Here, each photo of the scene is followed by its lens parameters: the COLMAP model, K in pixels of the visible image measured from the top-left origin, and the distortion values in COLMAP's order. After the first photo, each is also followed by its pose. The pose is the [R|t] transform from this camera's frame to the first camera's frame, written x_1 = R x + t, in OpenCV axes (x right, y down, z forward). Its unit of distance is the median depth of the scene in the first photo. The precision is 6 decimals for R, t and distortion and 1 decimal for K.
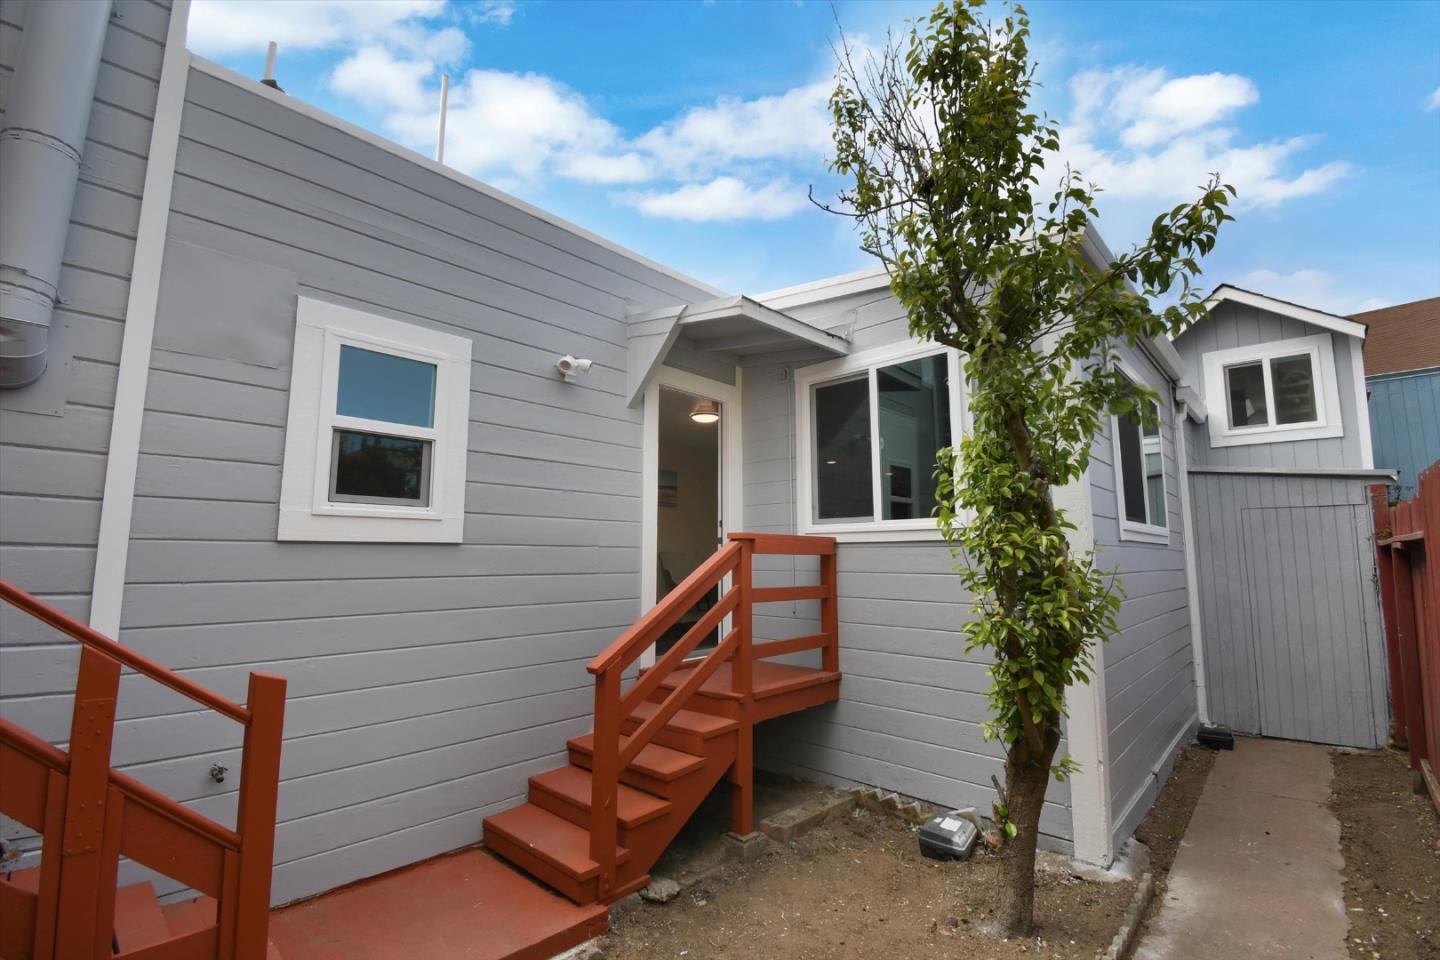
lens RADIAL K [[637.2, 0, 720.0], [0, 637.2, 480.0], [0, 0, 1]] dist [0.025141, -0.000416]
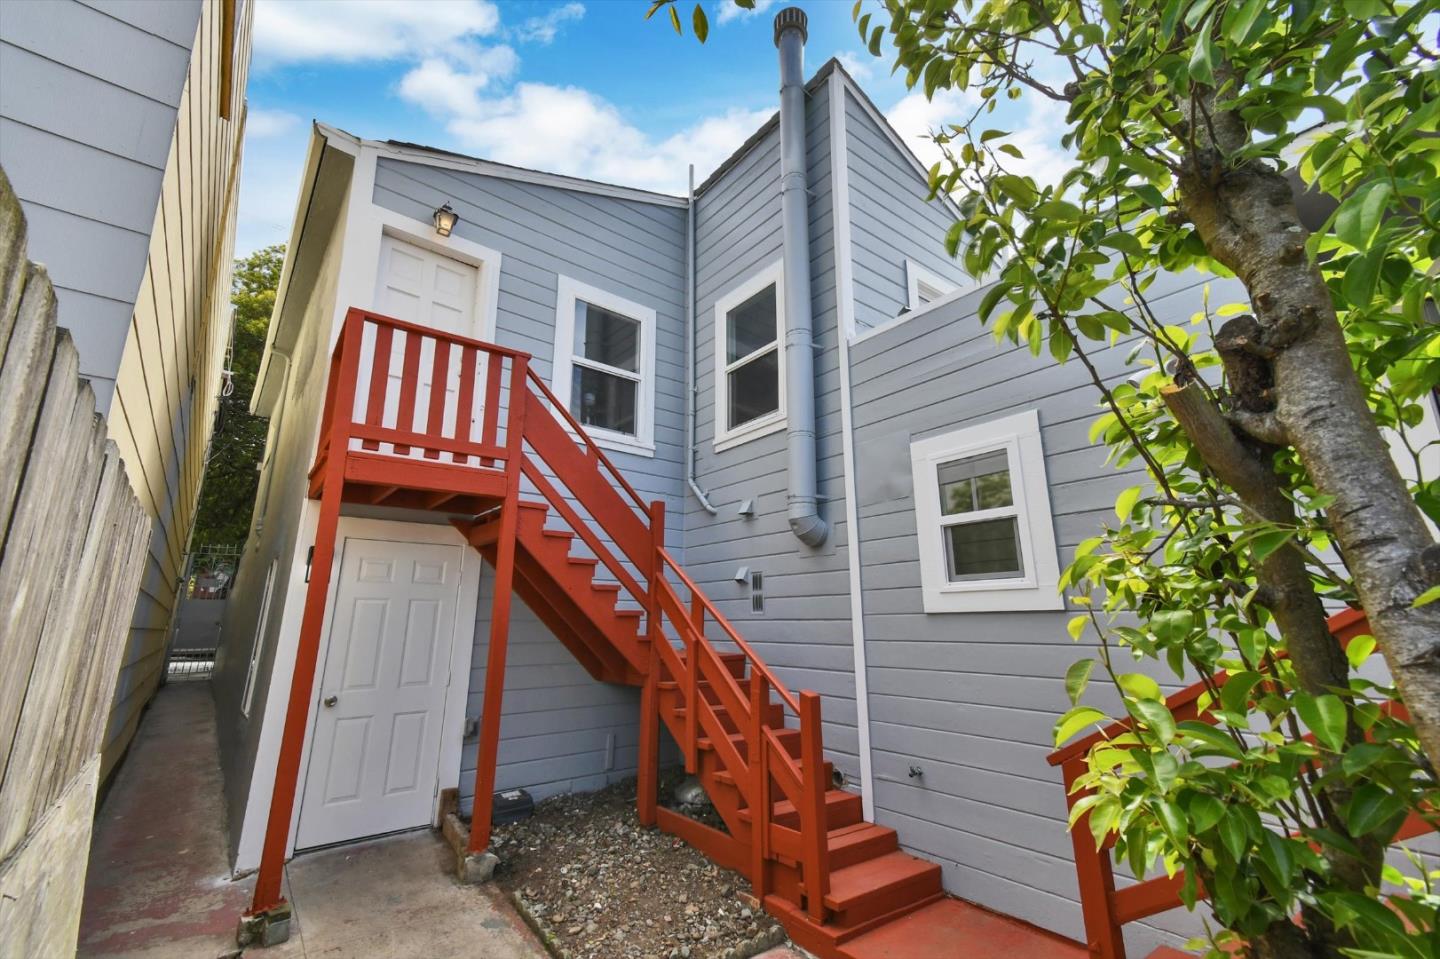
lens RADIAL K [[637.2, 0, 720.0], [0, 637.2, 479.5], [0, 0, 1]] dist [0.025141, -0.000416]
pose [[-0.155761, -0.230955, -0.960416, 0.744593], [0.111468, 0.961963, -0.249405, 0.102038], [0.981485, -0.145903, -0.124093, 0.710614]]
